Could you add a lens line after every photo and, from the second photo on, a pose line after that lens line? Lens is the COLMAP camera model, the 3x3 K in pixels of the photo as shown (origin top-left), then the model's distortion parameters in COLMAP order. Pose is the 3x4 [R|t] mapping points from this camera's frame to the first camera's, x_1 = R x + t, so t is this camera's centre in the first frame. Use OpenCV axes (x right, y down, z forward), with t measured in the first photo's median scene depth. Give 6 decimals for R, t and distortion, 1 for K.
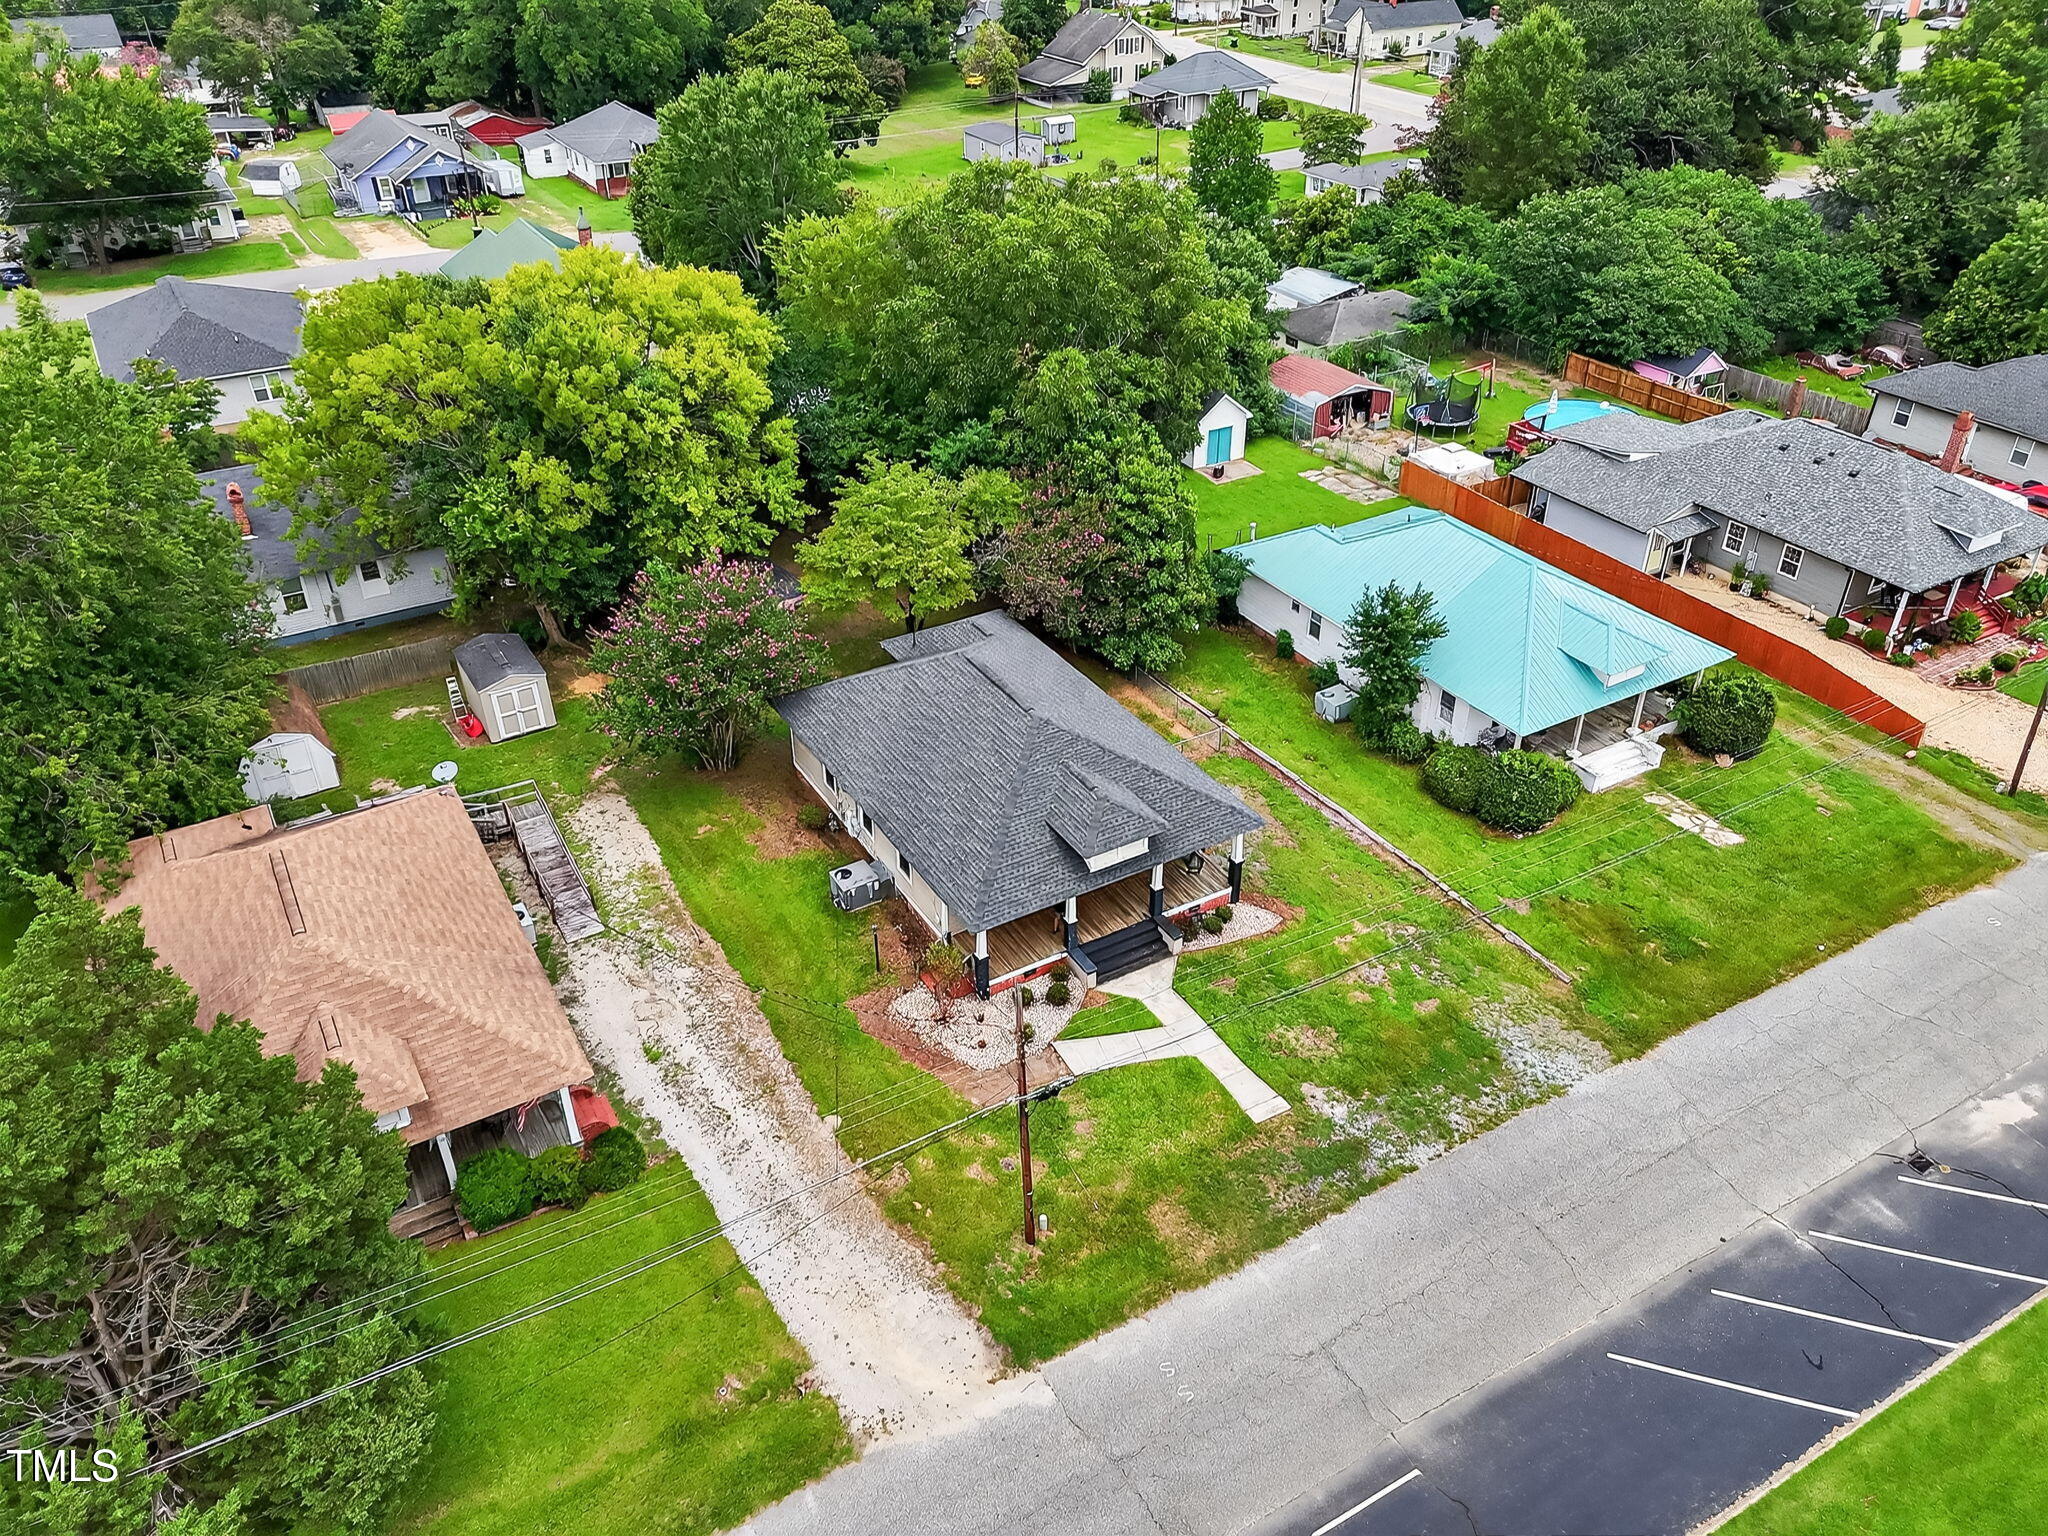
lens RADIAL K [[1511.7, 0, 1024.0], [0, 1511.7, 768.0], [0, 0, 1]] dist [0.058284, -0.049890]
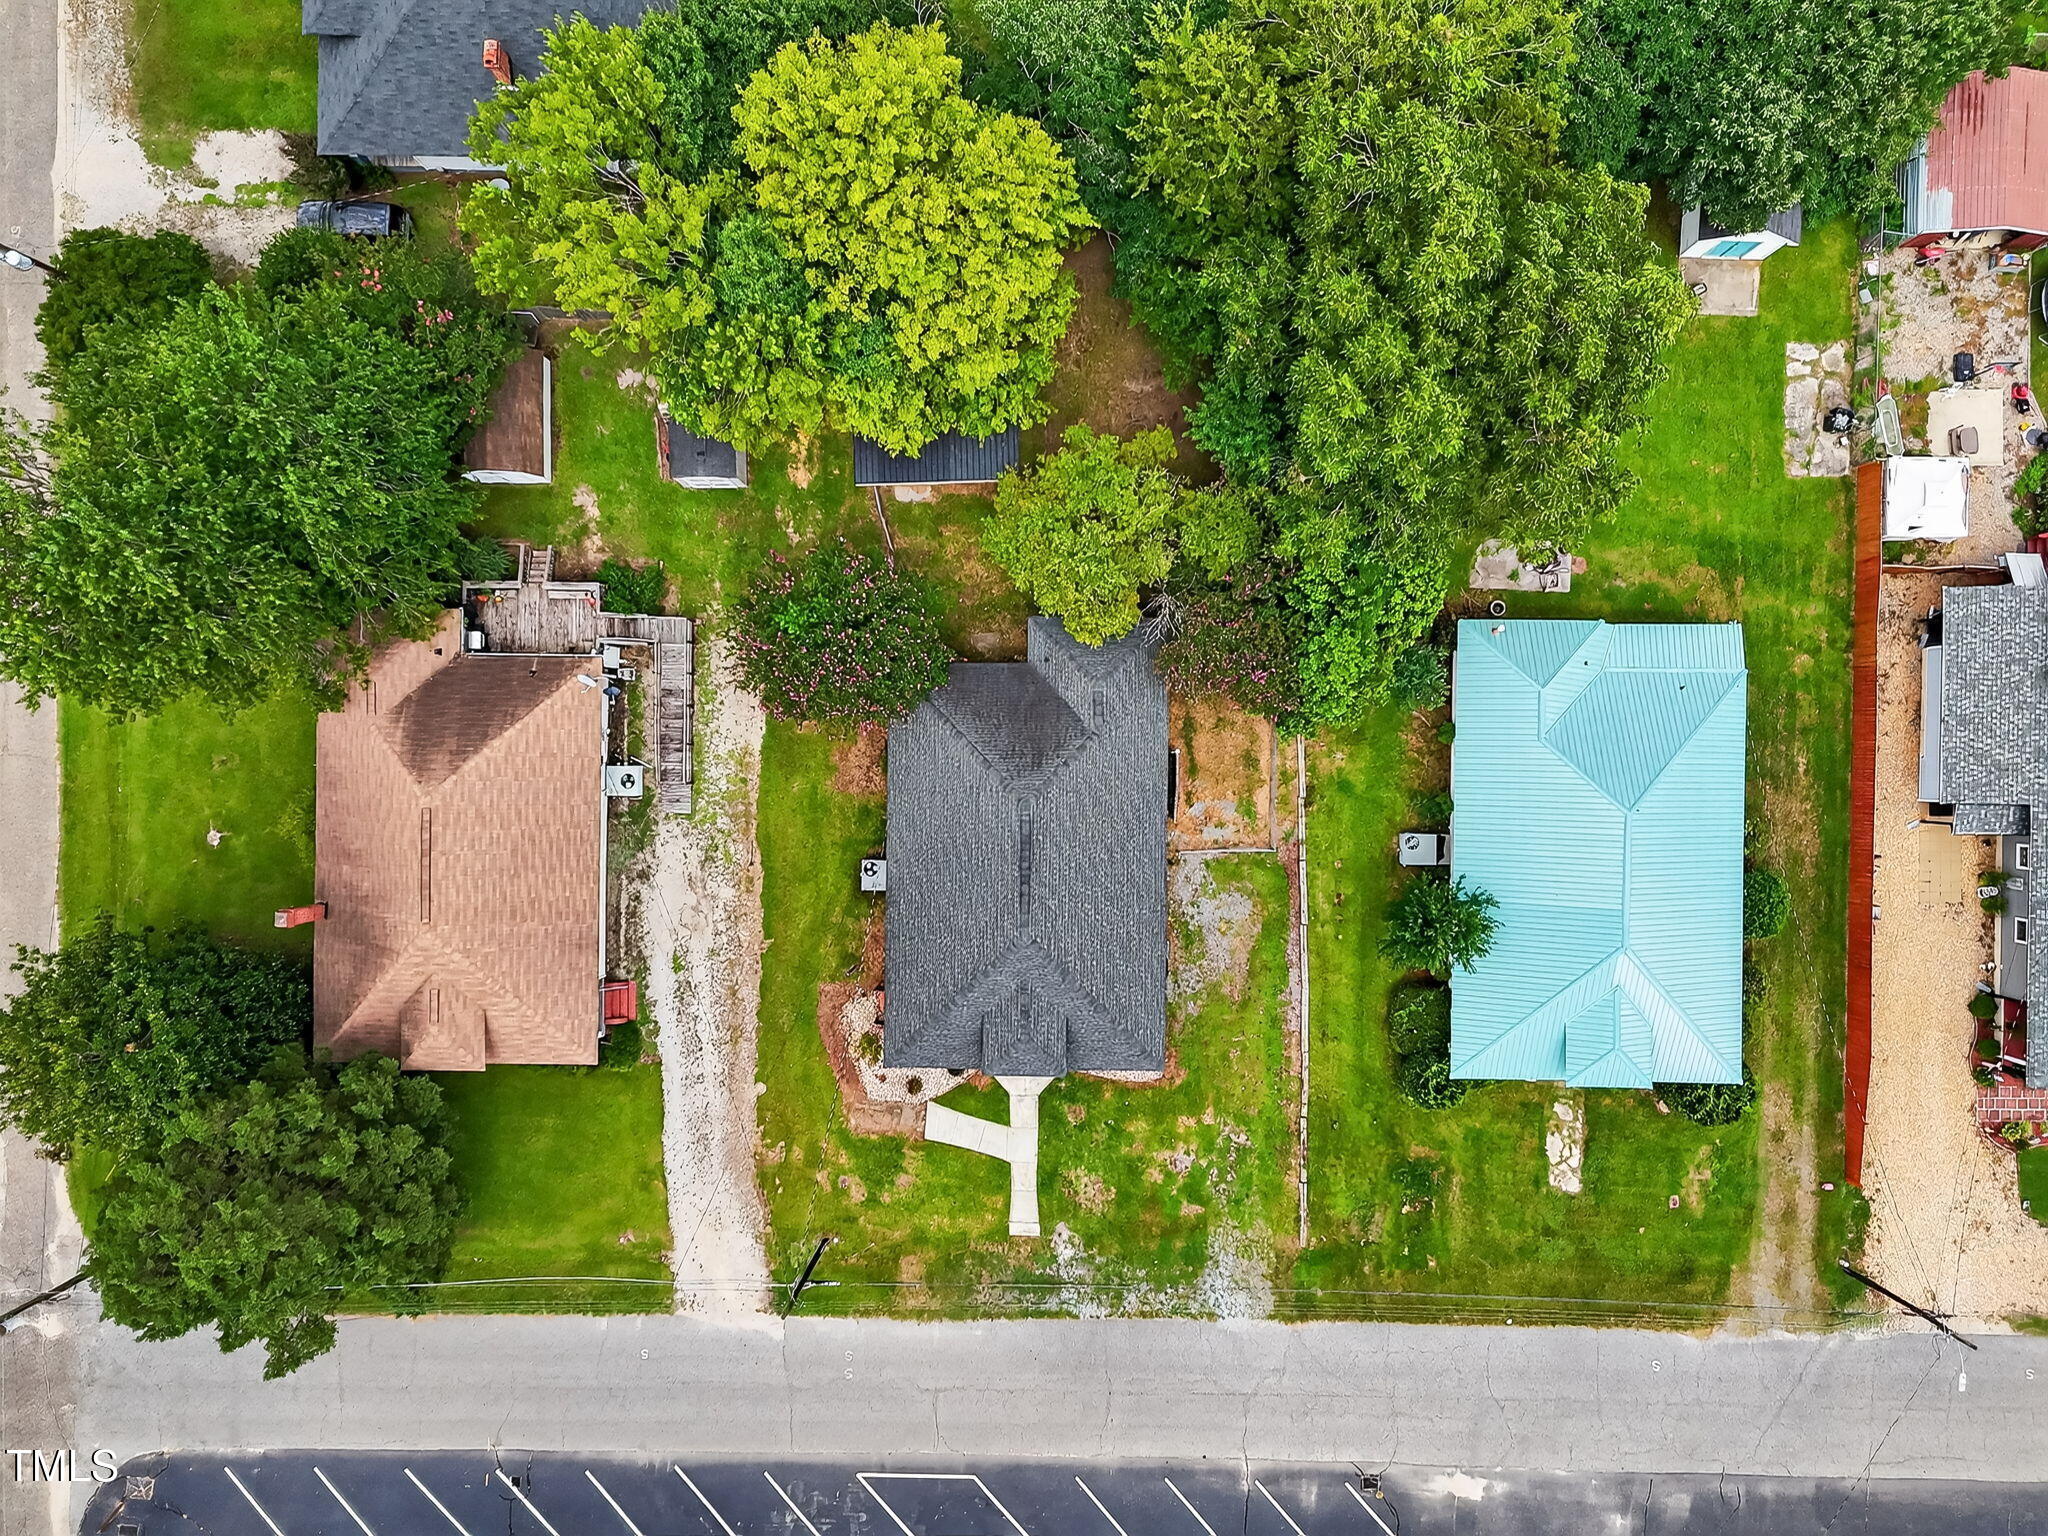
lens RADIAL K [[1511.7, 0, 1024.0], [0, 1511.7, 768.0], [0, 0, 1]] dist [0.058284, -0.049890]
pose [[0.857665, 0.514209, -0.000389, -0.050569], [-0.275209, 0.459666, 0.844374, -0.928480], [0.434364, -0.724082, 0.535754, 0.417642]]
